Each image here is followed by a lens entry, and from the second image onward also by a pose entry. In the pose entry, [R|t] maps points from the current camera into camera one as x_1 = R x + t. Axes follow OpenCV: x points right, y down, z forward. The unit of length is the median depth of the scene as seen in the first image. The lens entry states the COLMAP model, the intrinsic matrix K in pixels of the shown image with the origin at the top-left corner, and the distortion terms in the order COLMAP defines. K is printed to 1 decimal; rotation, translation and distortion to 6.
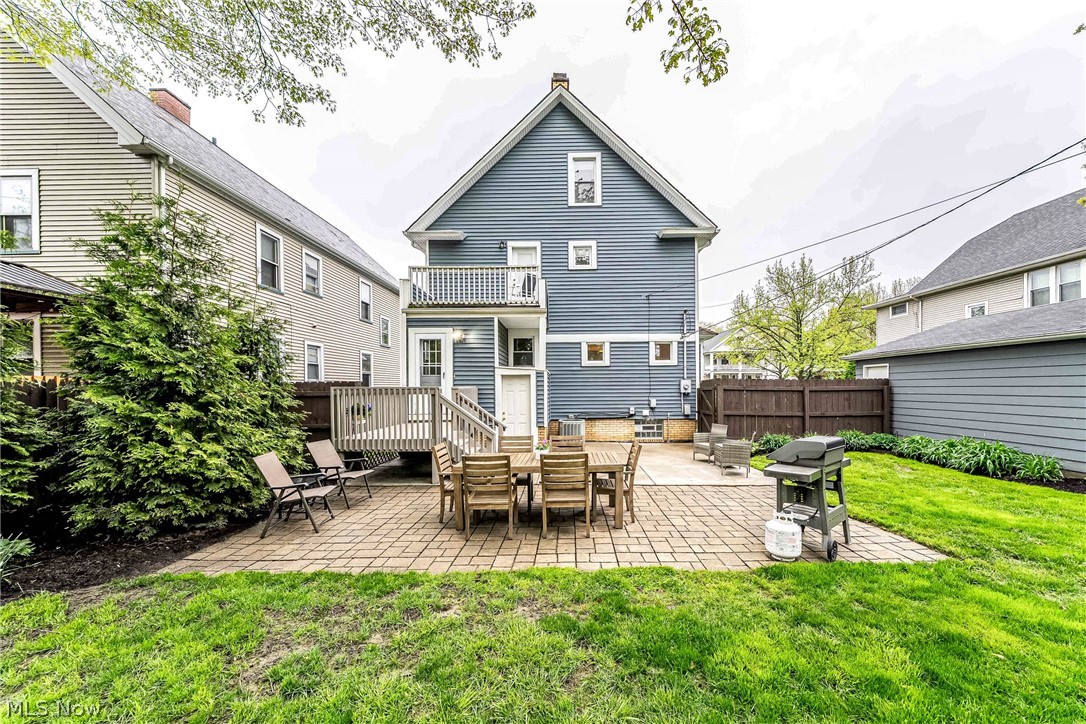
lens RADIAL K [[372.7, 0, 562.8], [0, 372.7, 388.3], [0, 0, 1]] dist [0.000058, 0.000107]
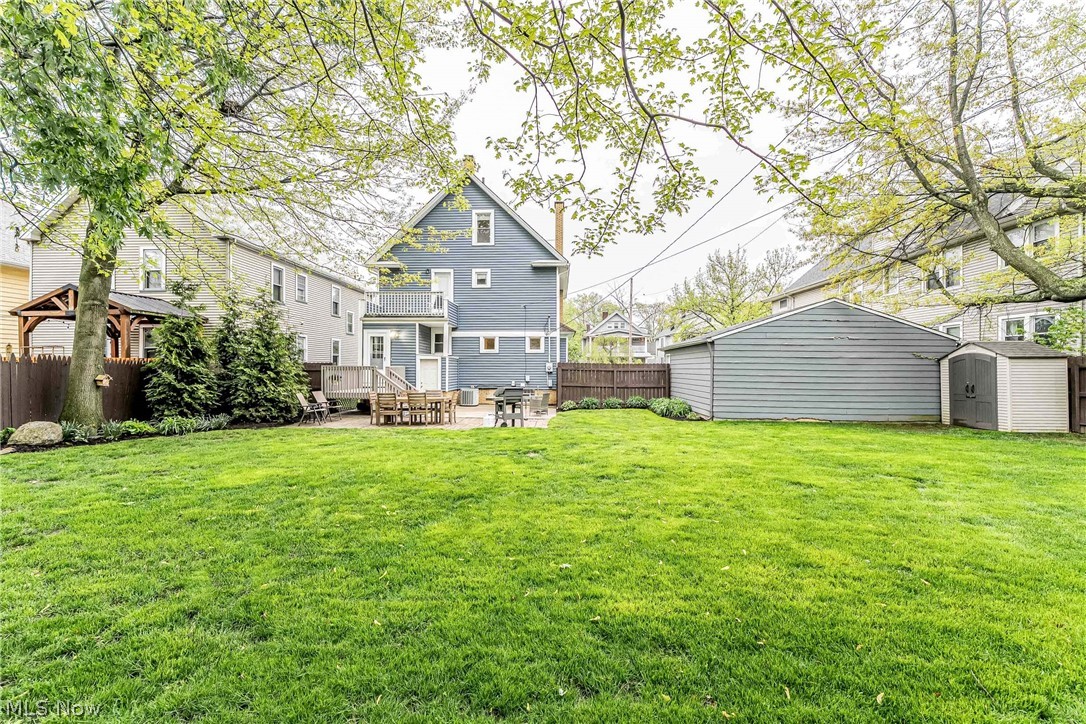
lens RADIAL K [[442.1, 0, 540.2], [0, 442.1, 362.7], [0, 0, 1]] dist [0.000161, 0.000129]
pose [[0.999165, 0.009897, -0.039650, 0.425498], [-0.010461, 0.999847, -0.014042, 0.001462], [0.039505, 0.014445, 0.999115, -0.877263]]
